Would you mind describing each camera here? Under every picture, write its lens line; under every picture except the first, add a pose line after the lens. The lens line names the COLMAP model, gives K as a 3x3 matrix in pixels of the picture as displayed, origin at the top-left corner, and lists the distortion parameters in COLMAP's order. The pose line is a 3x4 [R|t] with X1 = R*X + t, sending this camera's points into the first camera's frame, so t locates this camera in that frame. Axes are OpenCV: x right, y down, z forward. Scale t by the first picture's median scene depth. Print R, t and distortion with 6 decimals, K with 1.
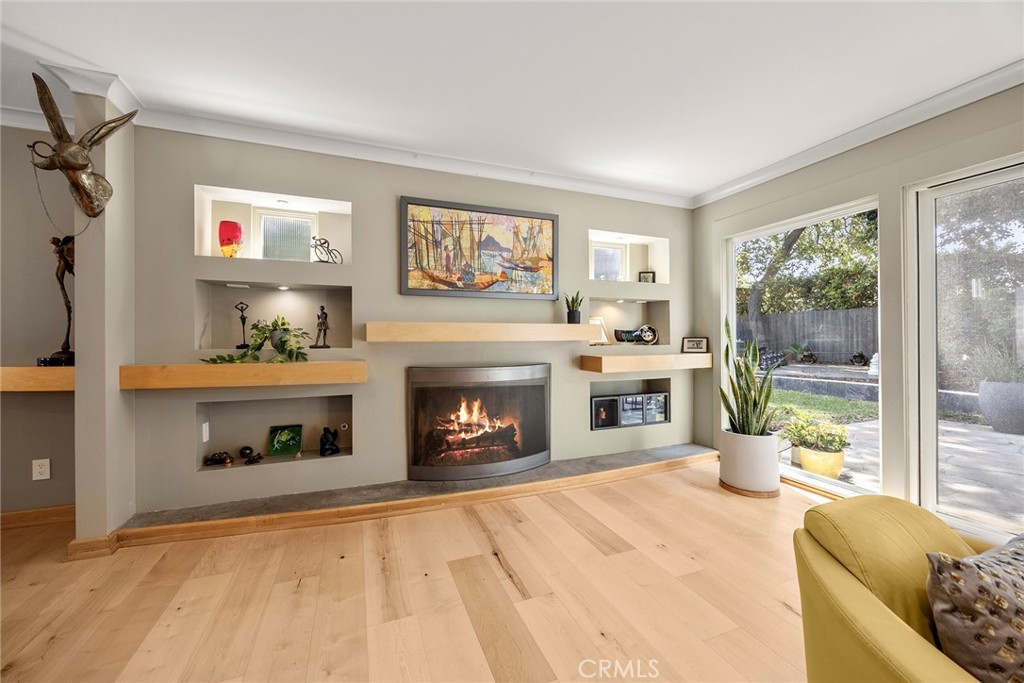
lens RADIAL K [[393.2, 0, 510.0], [0, 393.2, 337.0], [0, 0, 1]] dist [-0.000622, -0.000280]
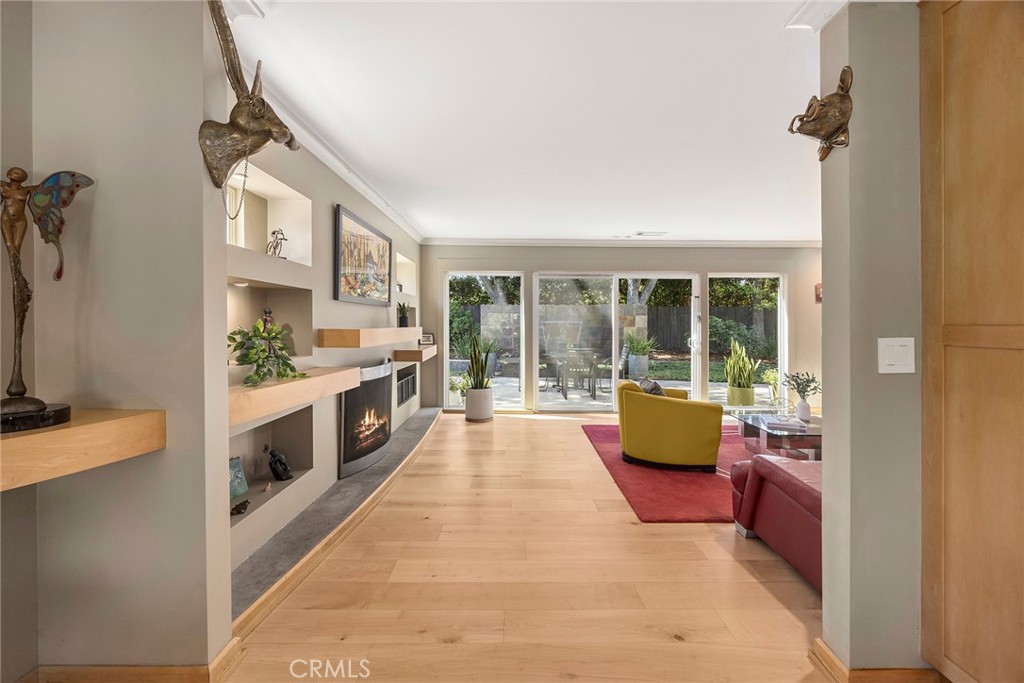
lens RADIAL K [[418.0, 0, 511.5], [0, 418.0, 335.4], [0, 0, 1]] dist [0.000579, 0.000121]
pose [[0.351171, -0.020623, 0.936084, -1.183749], [-0.011811, 0.999580, 0.026452, -0.054422], [-0.936237, -0.020345, 0.350780, 0.205835]]
